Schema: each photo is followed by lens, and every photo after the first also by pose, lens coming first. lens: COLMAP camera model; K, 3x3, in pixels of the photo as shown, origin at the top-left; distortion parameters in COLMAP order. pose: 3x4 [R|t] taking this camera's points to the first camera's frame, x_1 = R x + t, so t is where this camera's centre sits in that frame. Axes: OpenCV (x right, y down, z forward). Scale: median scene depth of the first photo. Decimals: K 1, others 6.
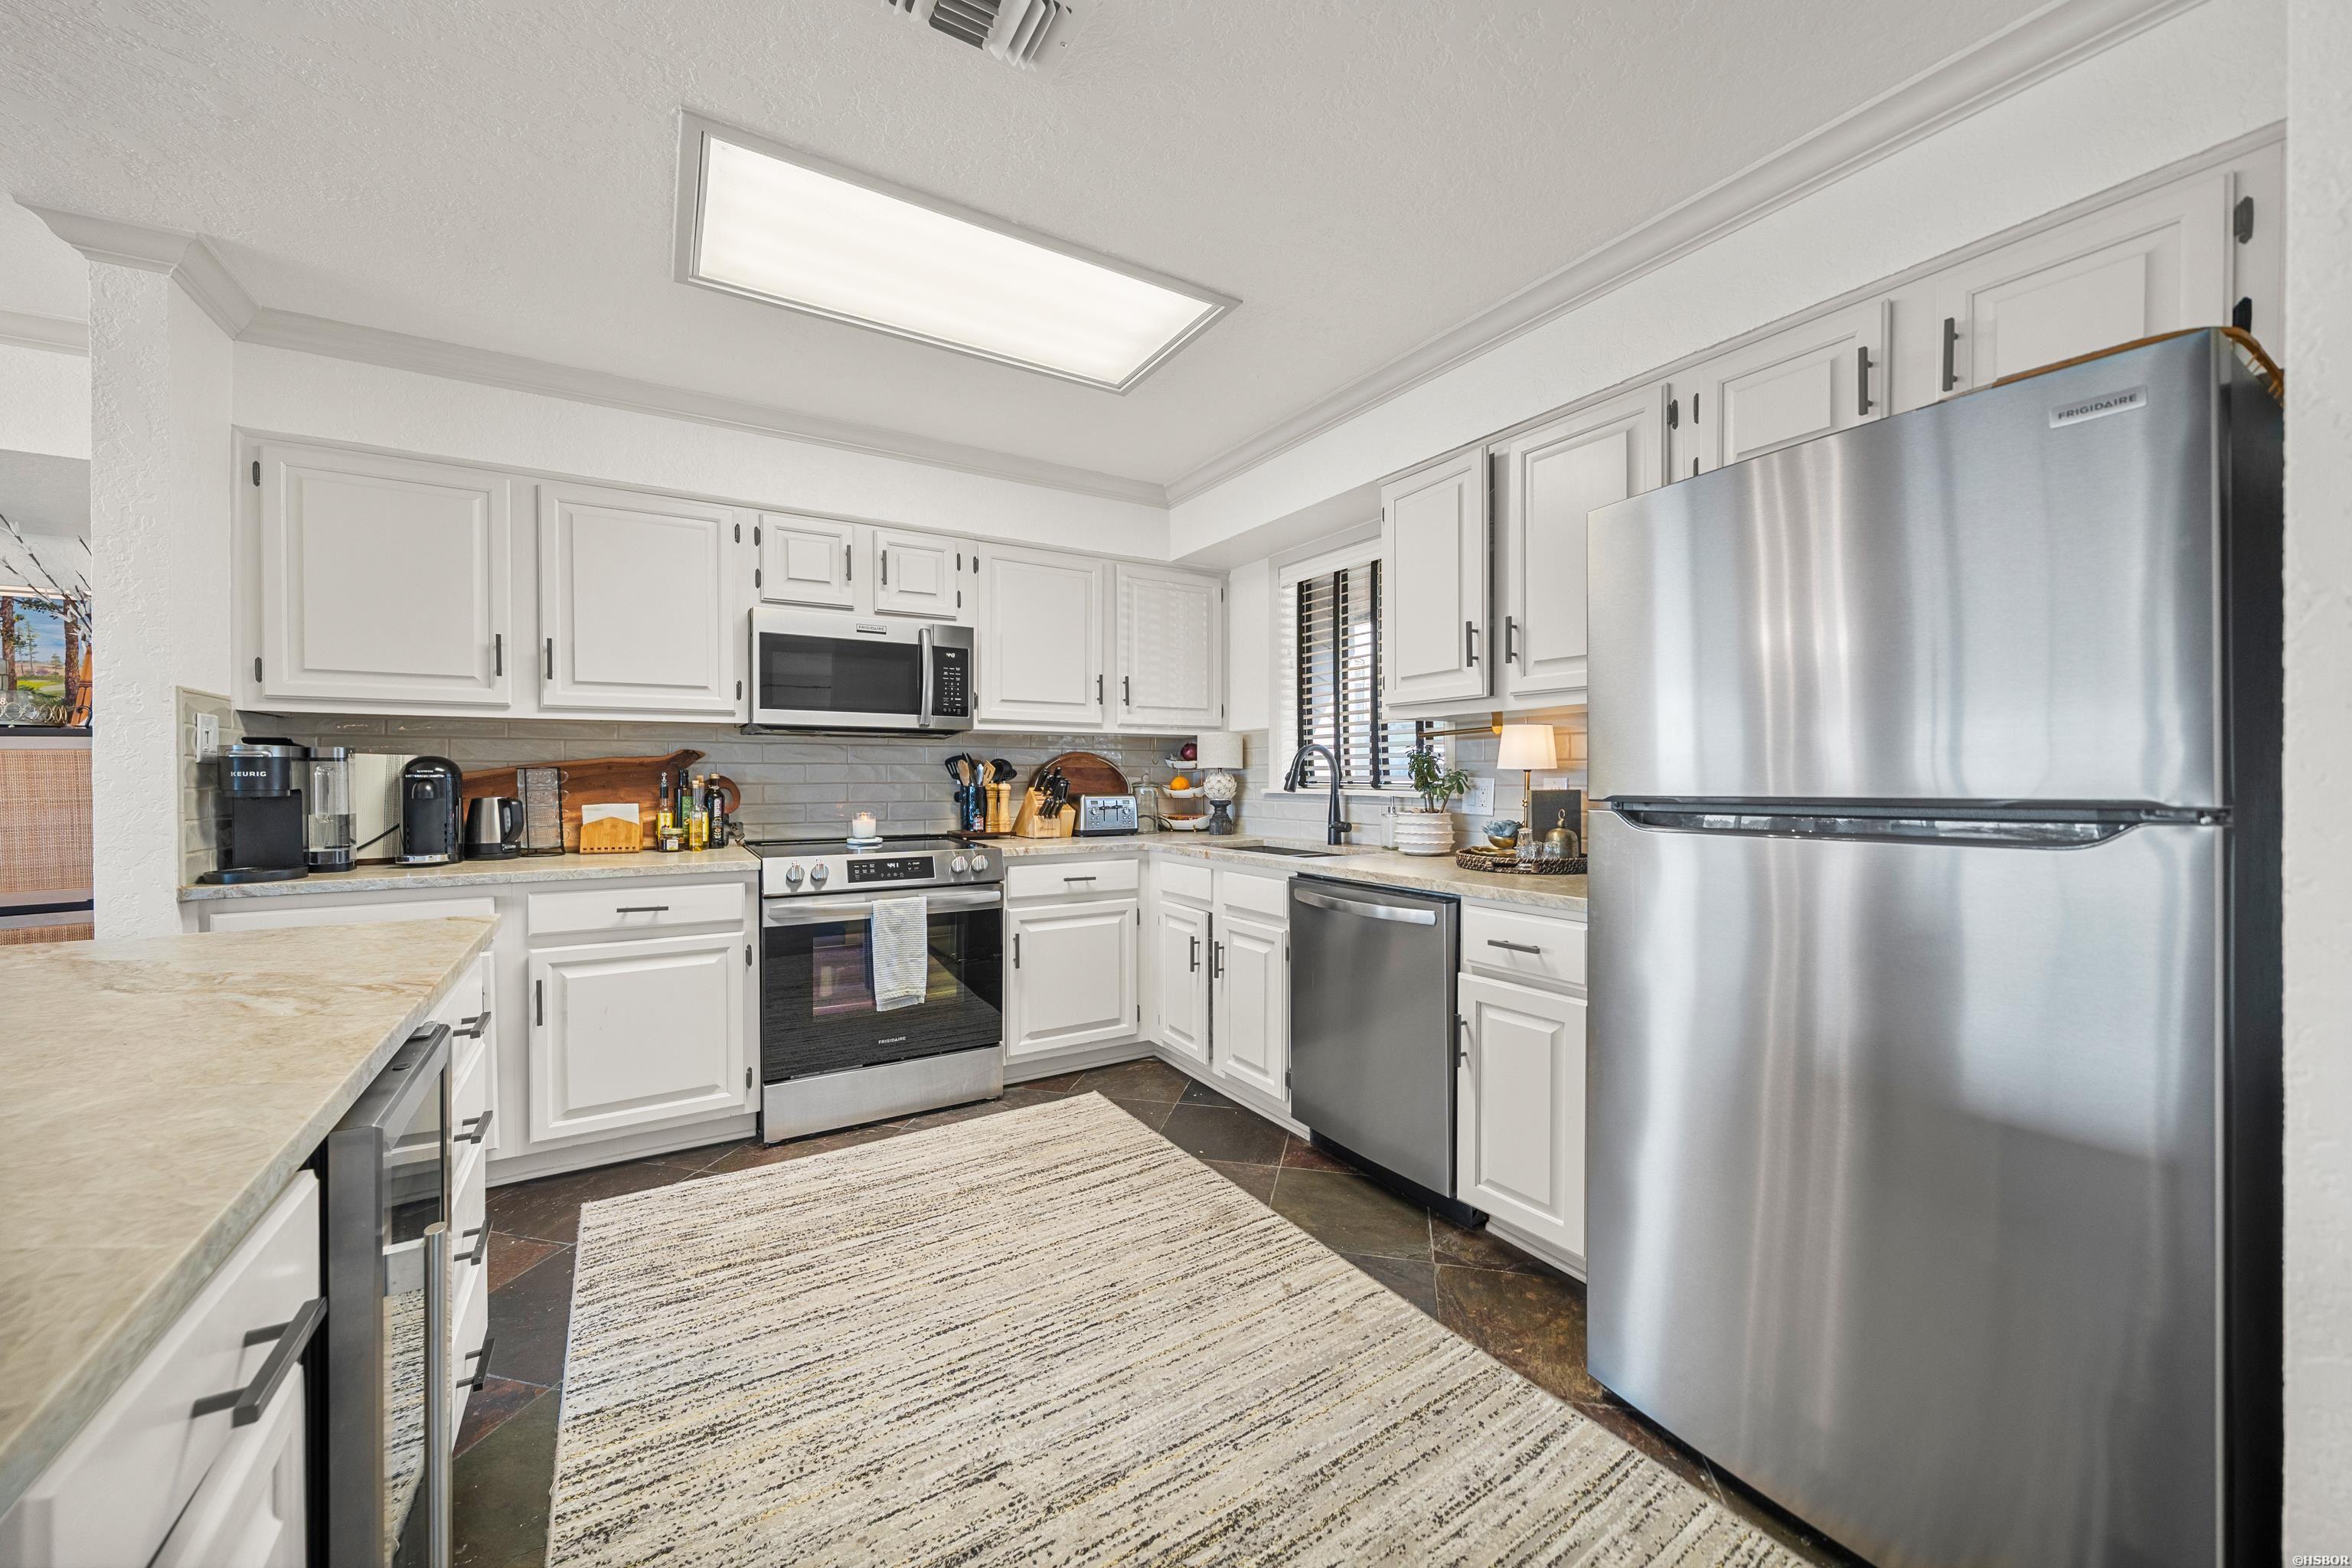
lens RADIAL K [[839.4, 0, 1196.0], [0, 839.4, 781.6], [0, 0, 1]] dist [-0.002316, -0.000136]
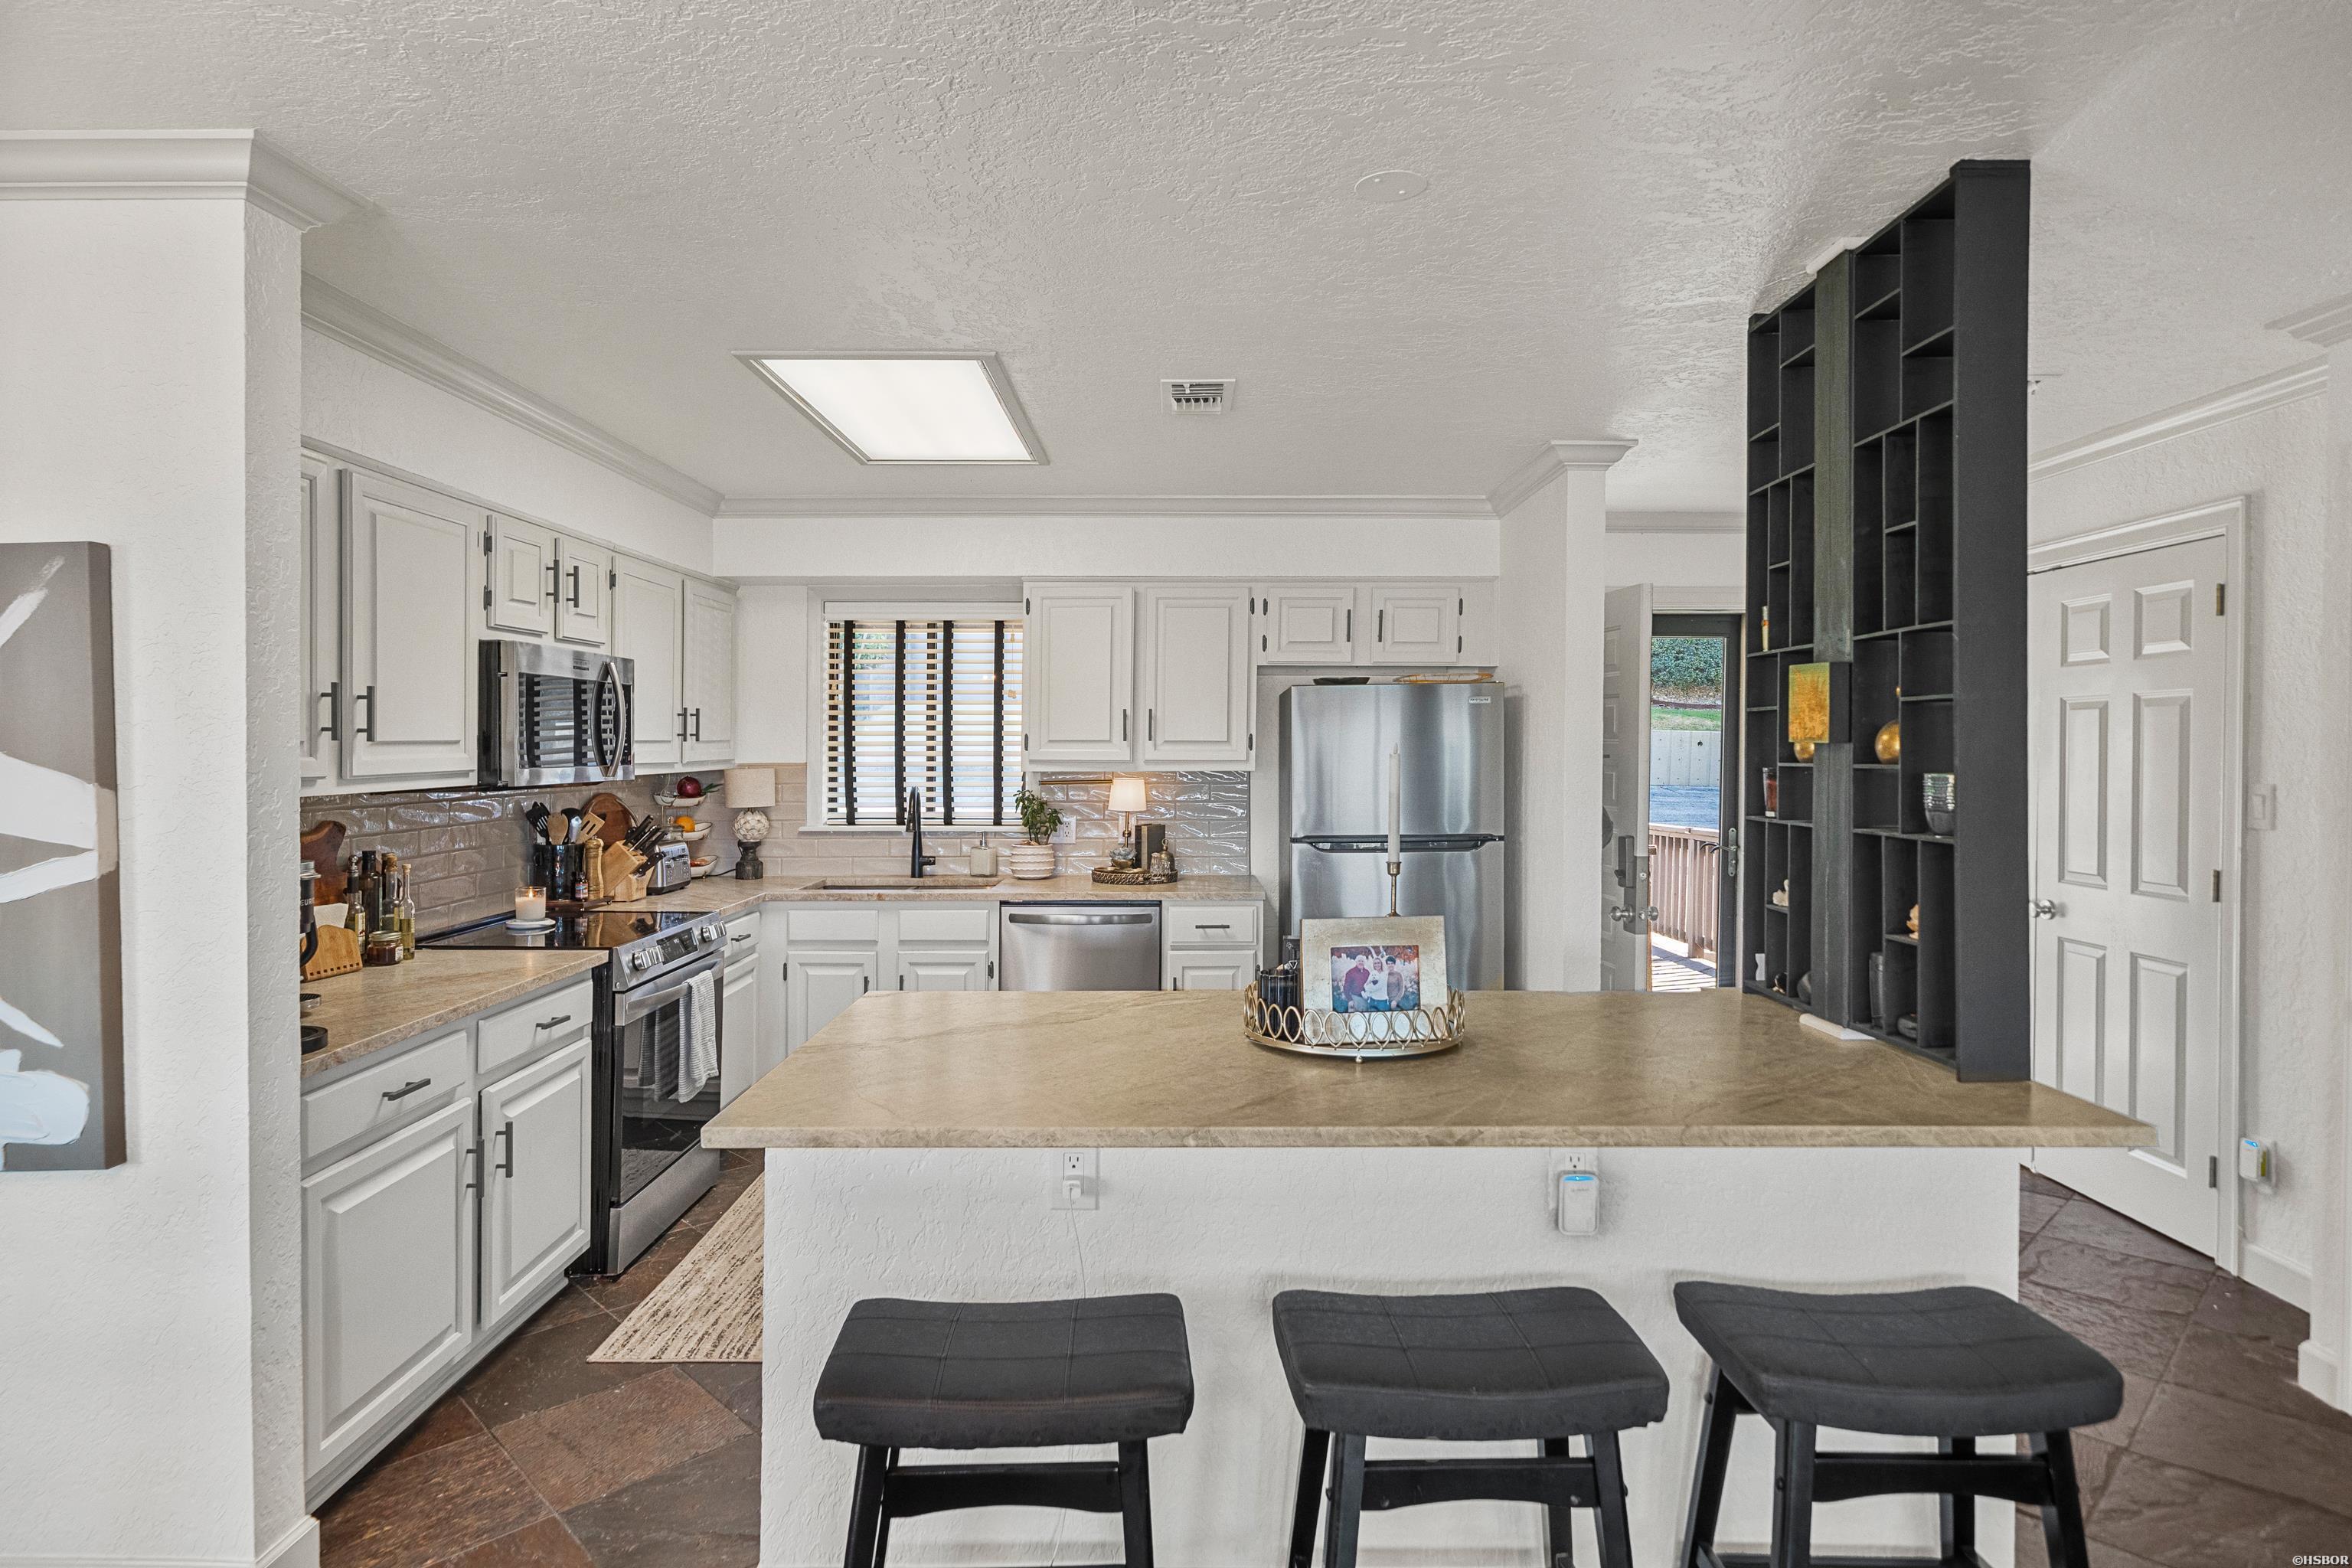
lens RADIAL K [[1314.7, 0, 1169.8], [0, 1314.7, 748.0], [0, 0, 1]] dist [-0.002521, 0.000063]
pose [[0.525509, -0.001017, 0.850788, -1.402561], [0.003357, 0.999994, -0.000877, -0.113353], [-0.850782, 0.003317, 0.525509, -0.207908]]
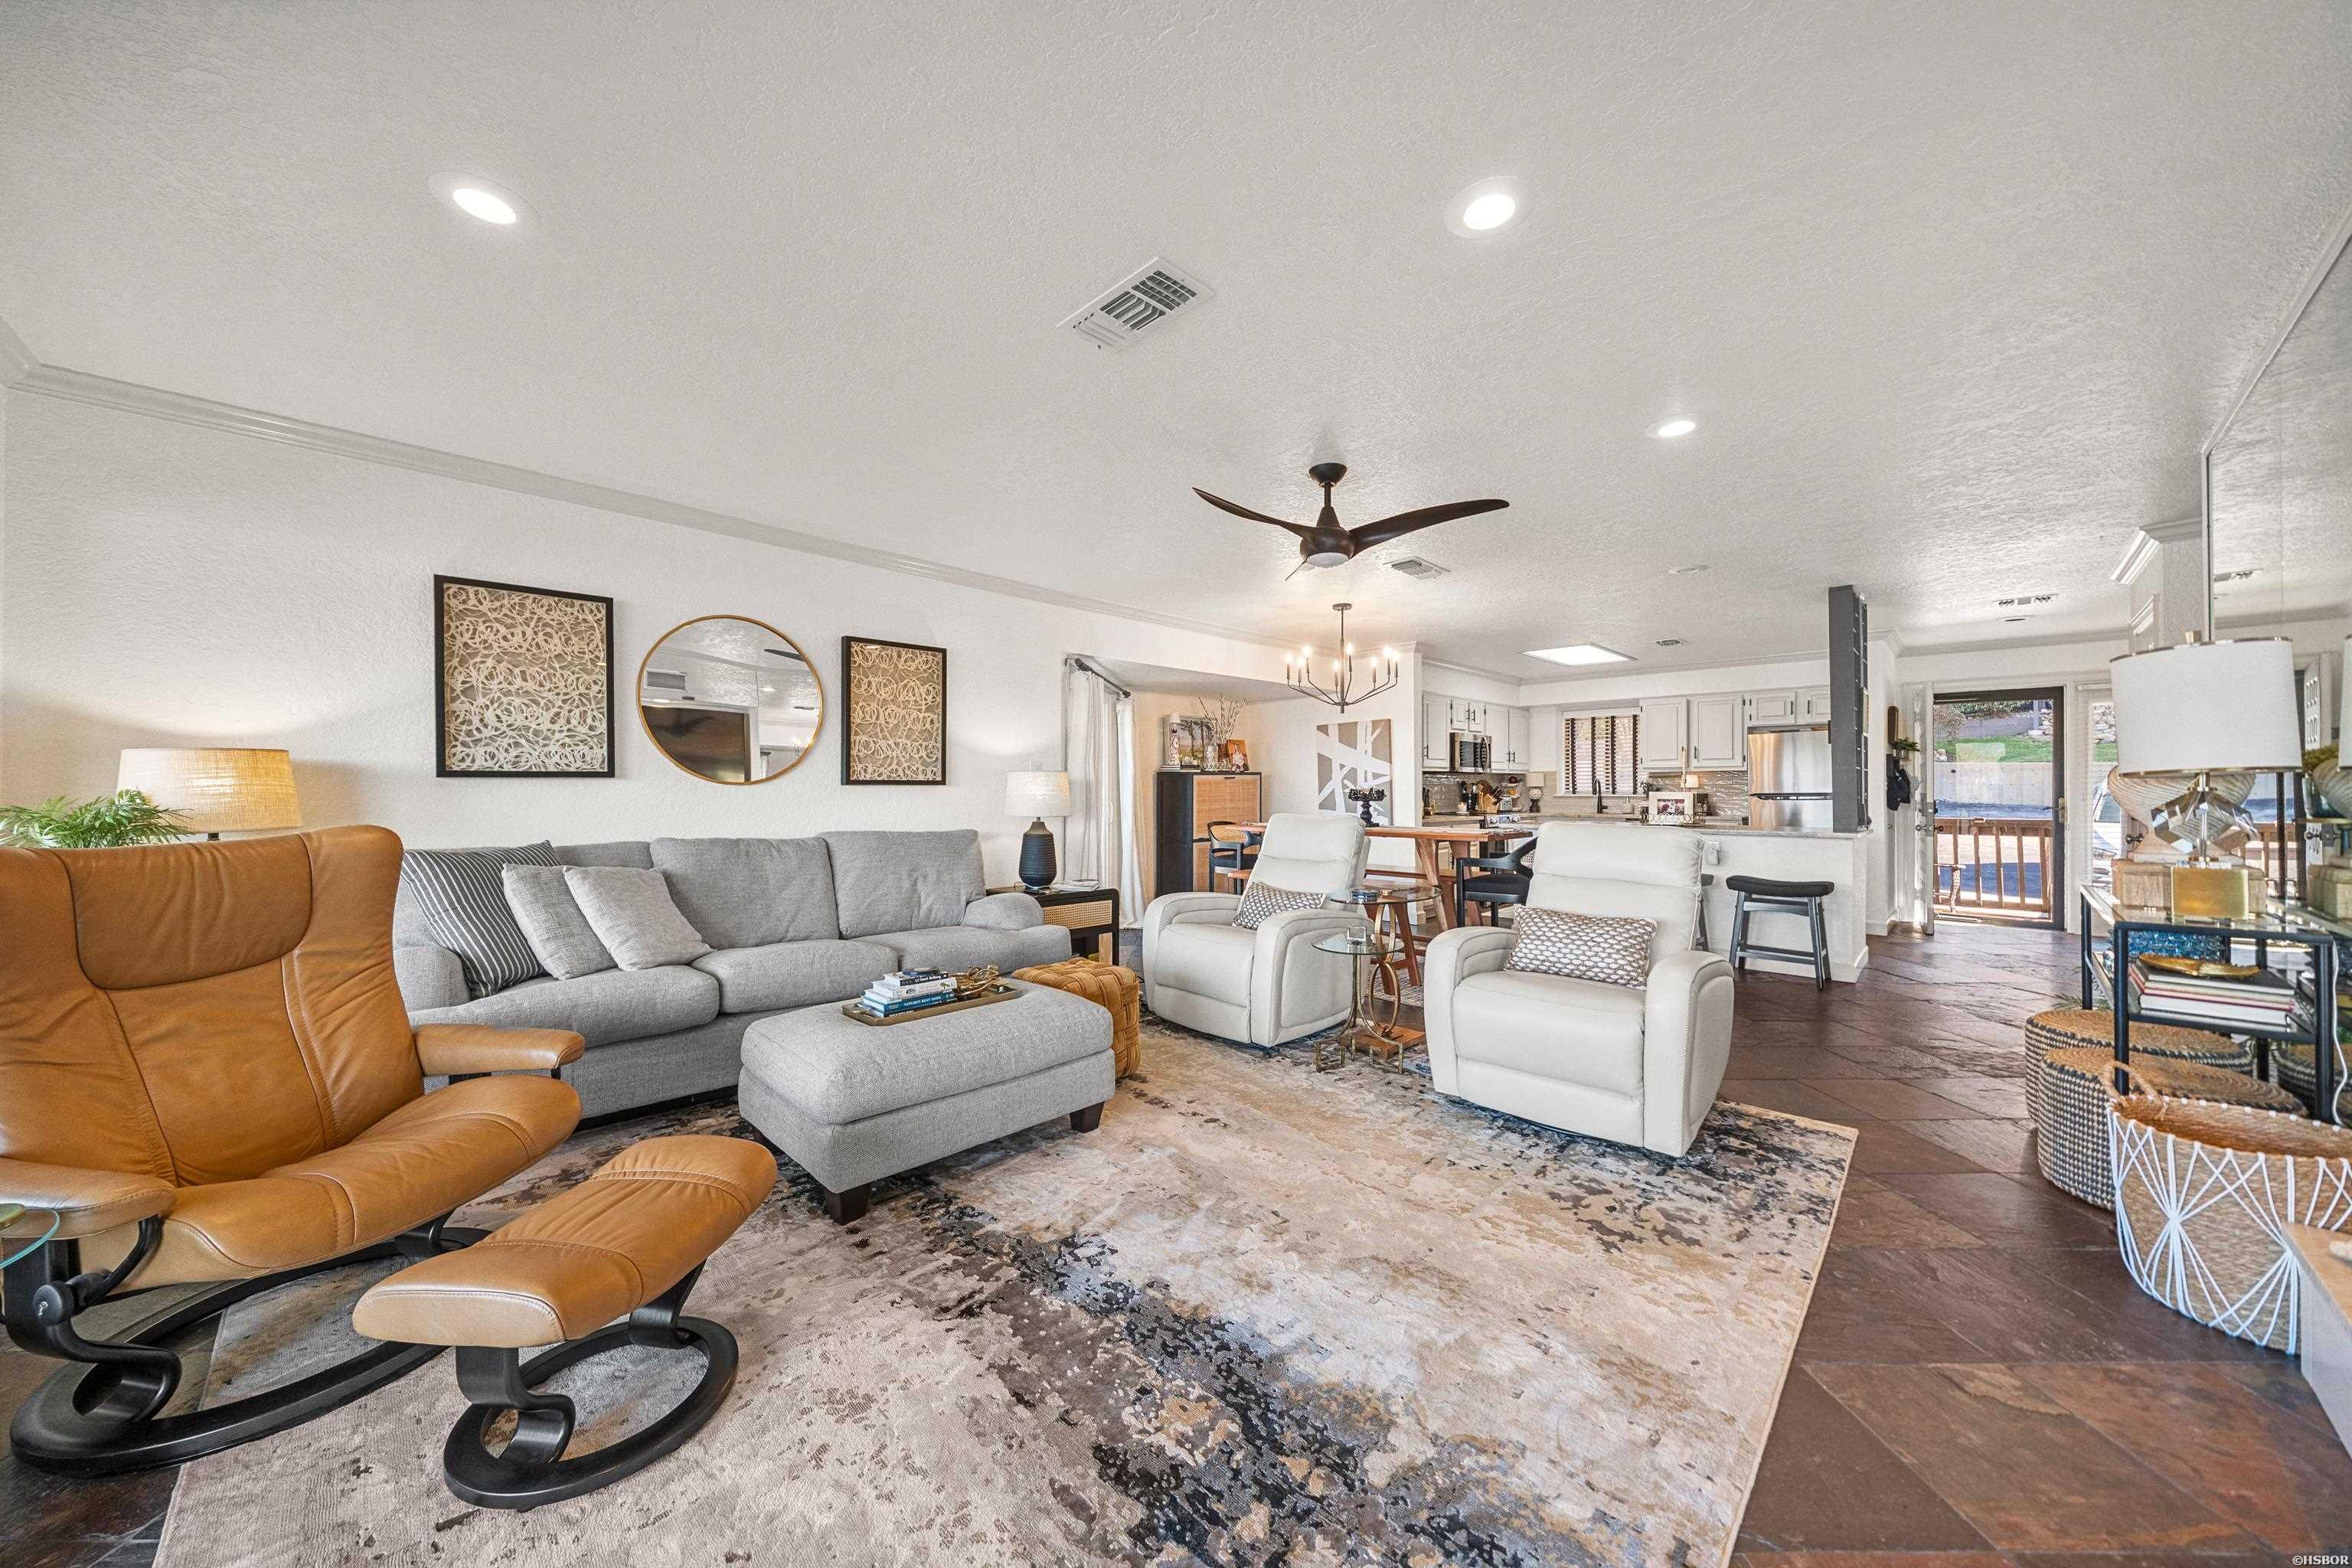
lens RADIAL K [[821.1, 0, 1165.7], [0, 821.1, 791.3], [0, 0, 1]] dist [-0.002443, -0.000237]
pose [[0.972993, 0.000913, 0.230832, -2.450544], [0.000675, 0.999977, -0.006800, 0.022189], [-0.230833, 0.006772, 0.972970, -1.762458]]
